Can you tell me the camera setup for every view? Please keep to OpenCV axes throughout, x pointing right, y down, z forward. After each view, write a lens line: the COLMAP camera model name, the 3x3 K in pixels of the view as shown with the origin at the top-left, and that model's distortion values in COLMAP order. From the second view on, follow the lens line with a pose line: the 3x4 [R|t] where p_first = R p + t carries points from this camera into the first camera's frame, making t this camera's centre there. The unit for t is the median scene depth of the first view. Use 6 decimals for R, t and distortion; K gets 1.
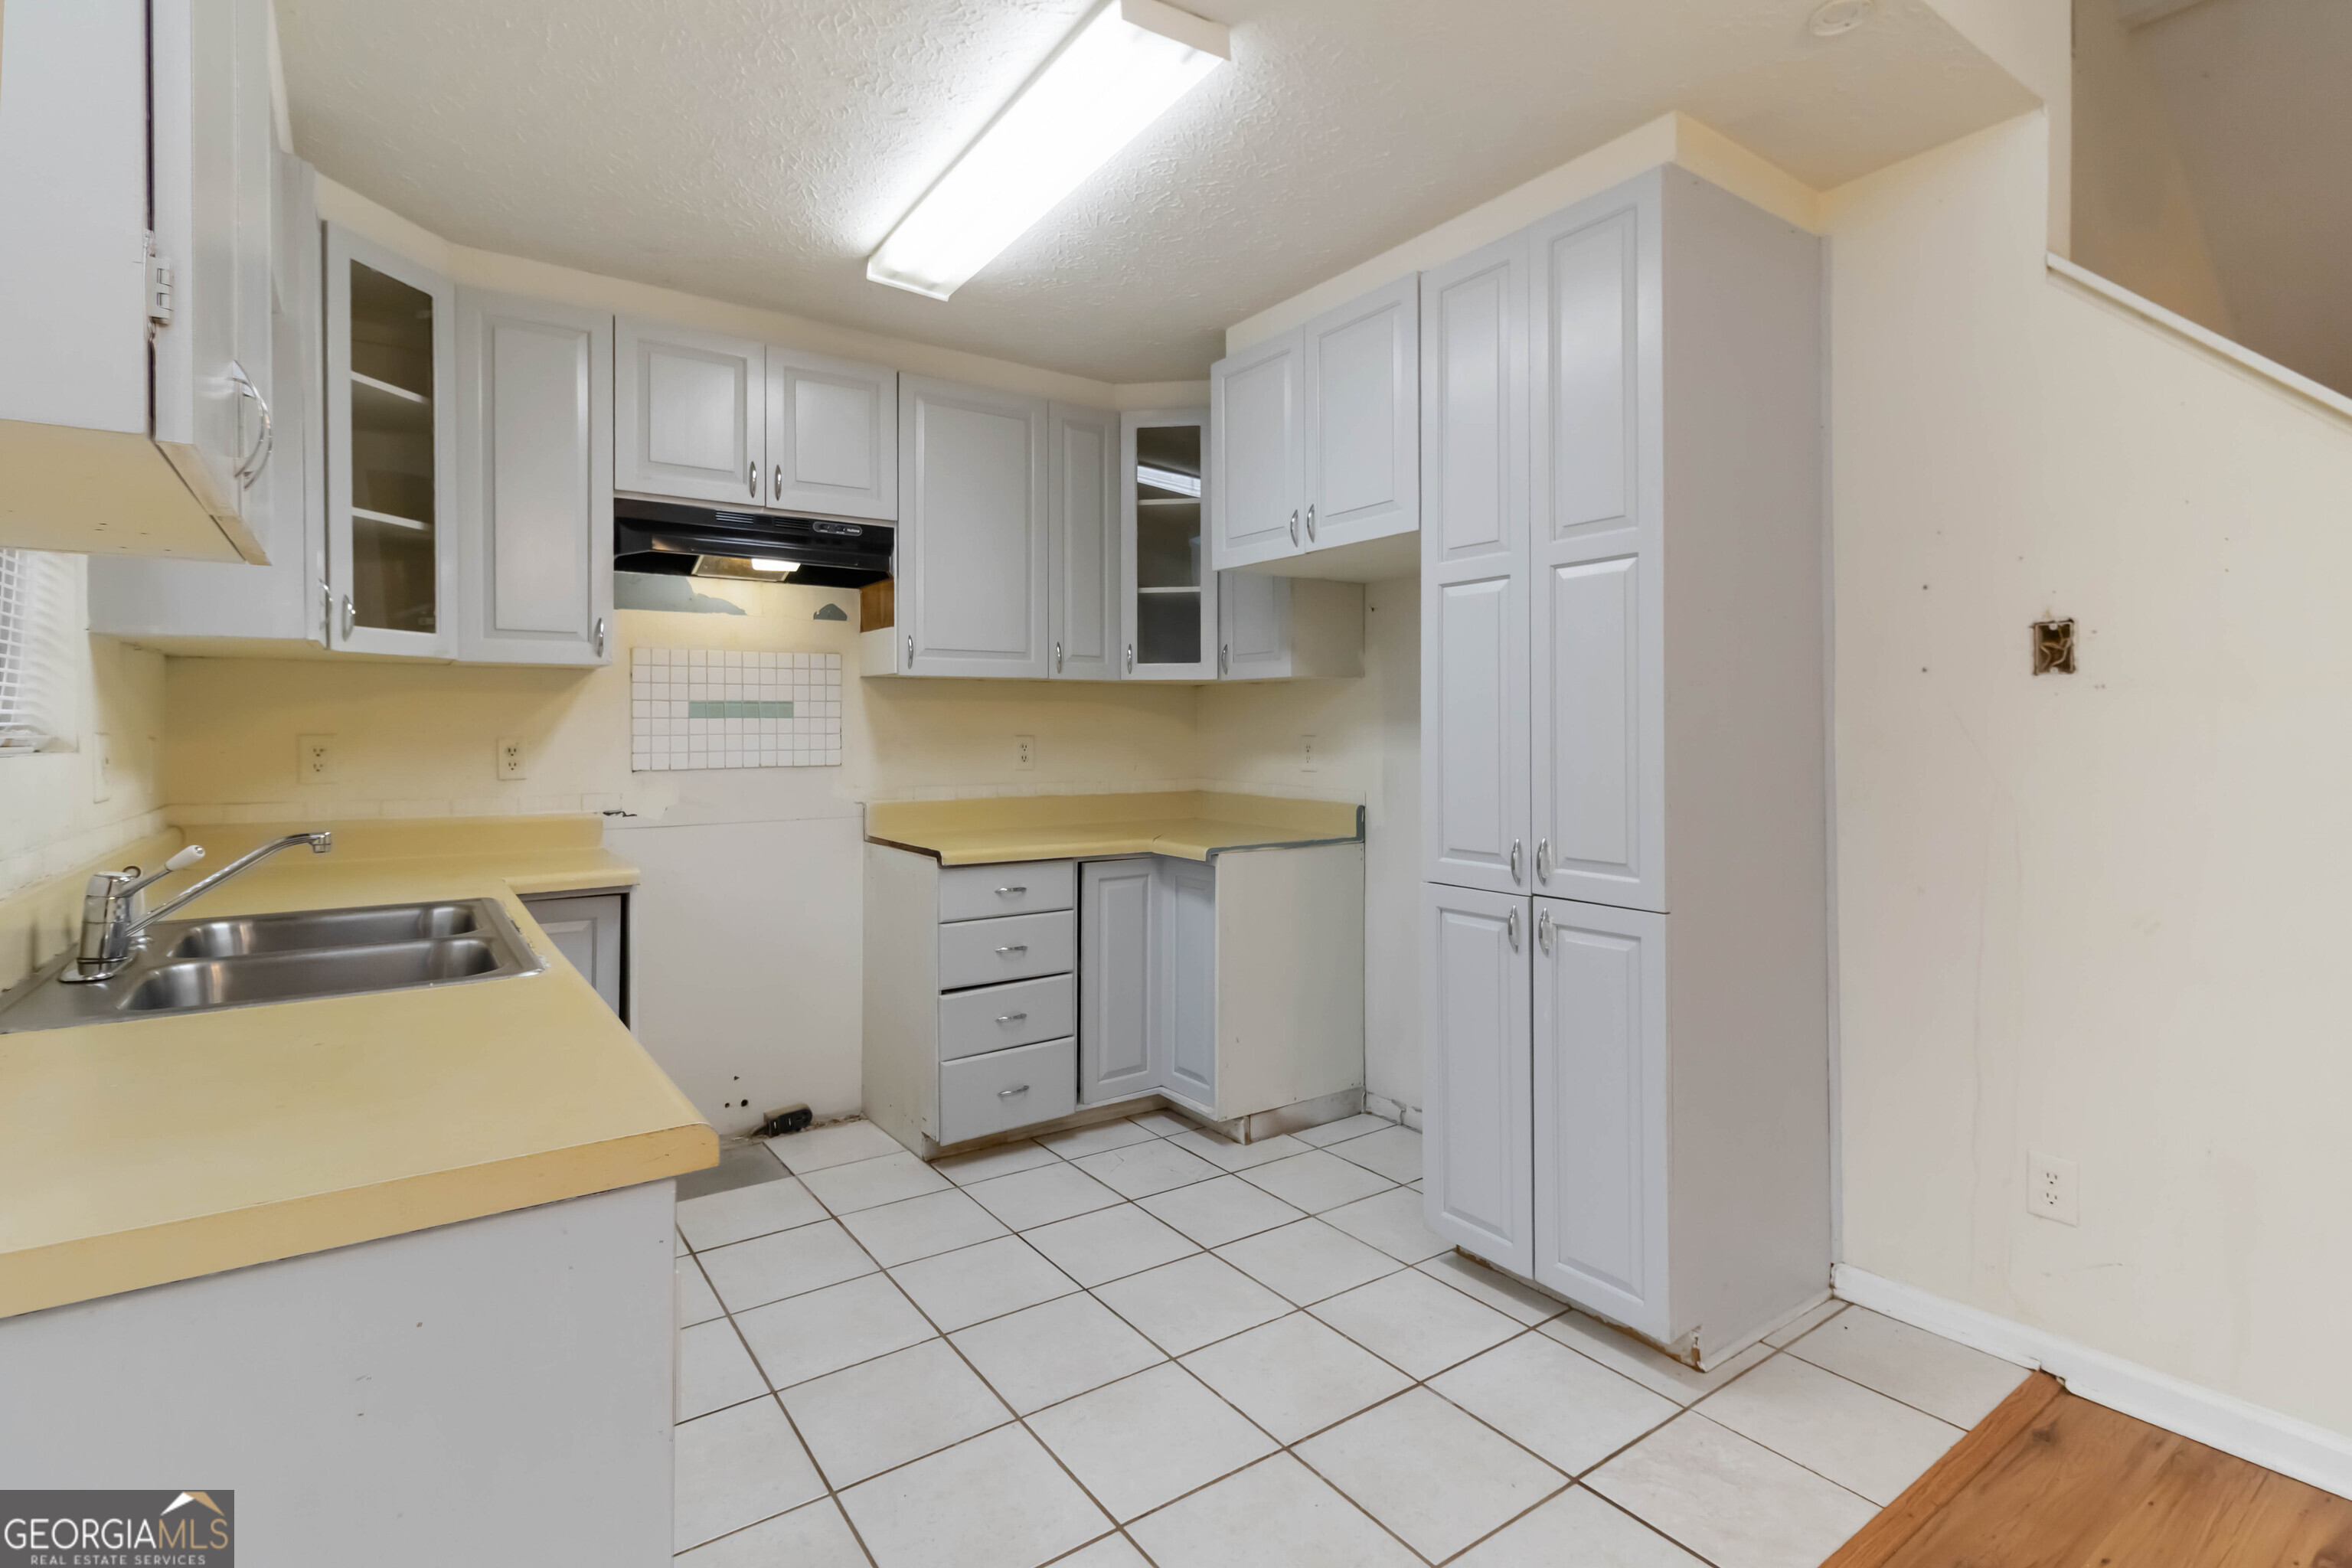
lens RADIAL K [[1113.7, 0, 1159.6], [0, 1113.7, 745.6], [0, 0, 1]] dist [0.001737, -0.000348]
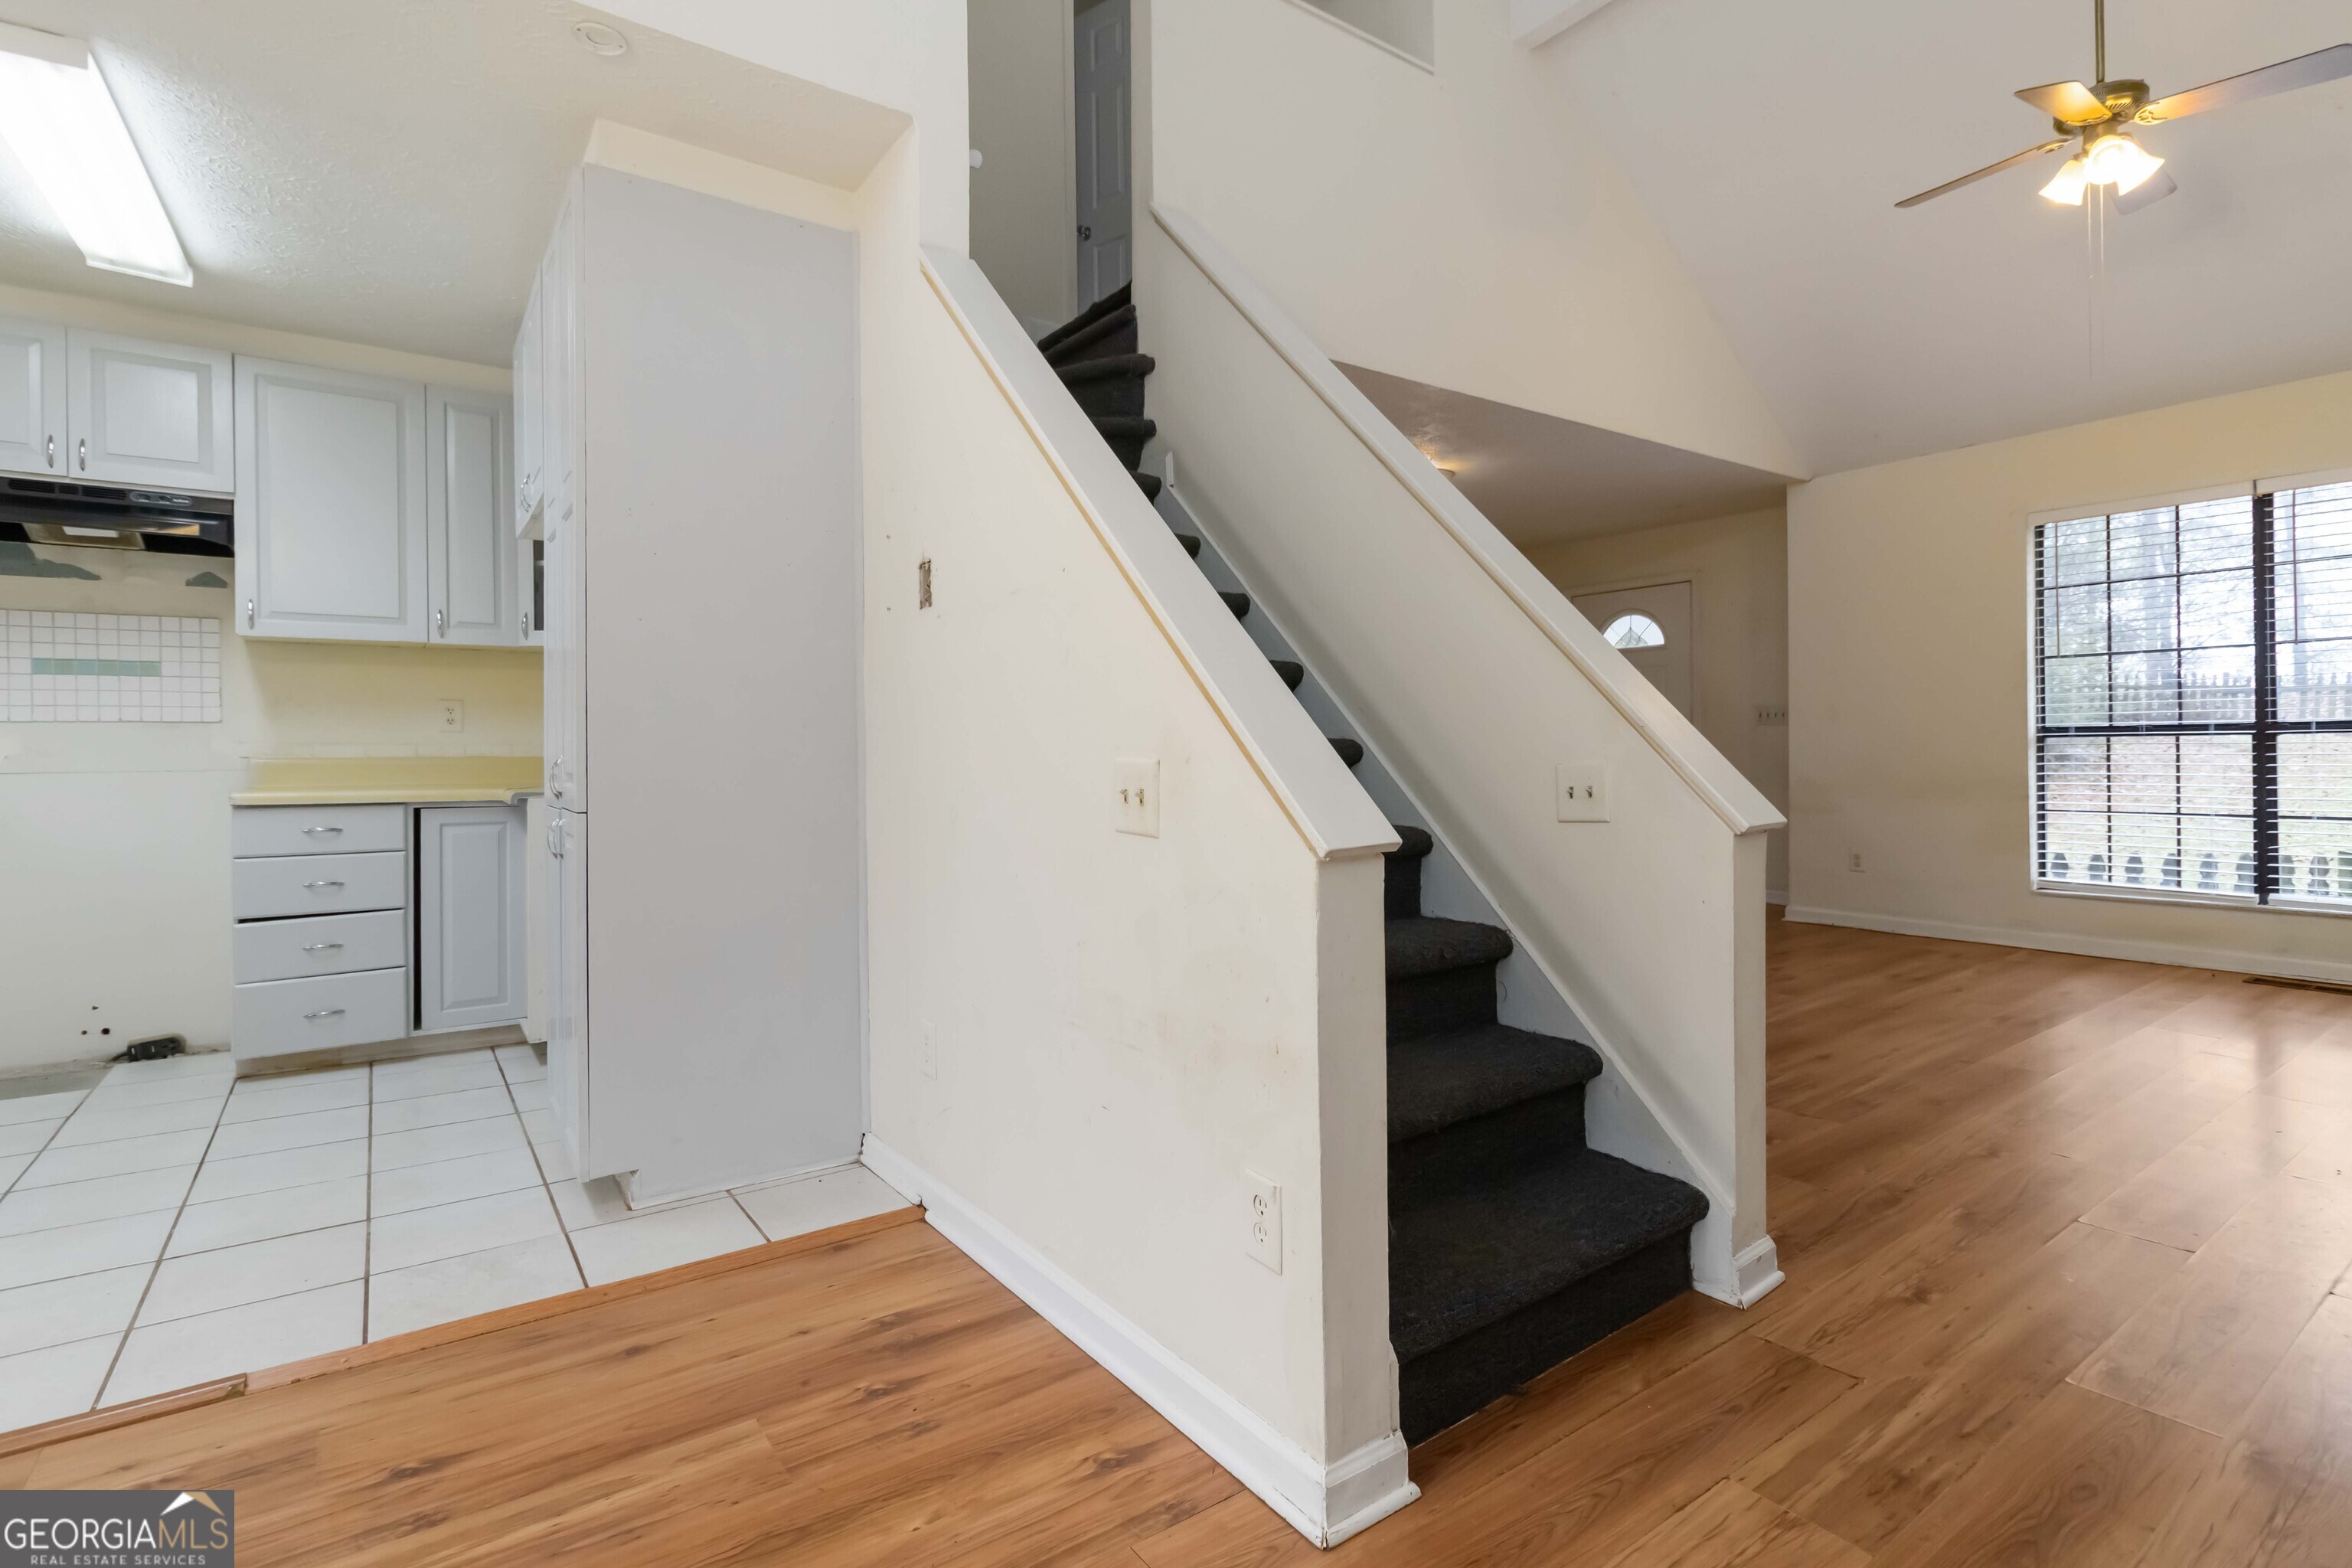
lens RADIAL K [[1113.7, 0, 1176.3], [0, 1113.7, 766.4], [0, 0, 1]] dist [0.001737, -0.000348]
pose [[0.999770, -0.002250, 0.021319, 0.653275], [0.002162, 0.999989, 0.004166, 0.061538], [-0.021329, -0.004119, 0.999764, -0.106867]]
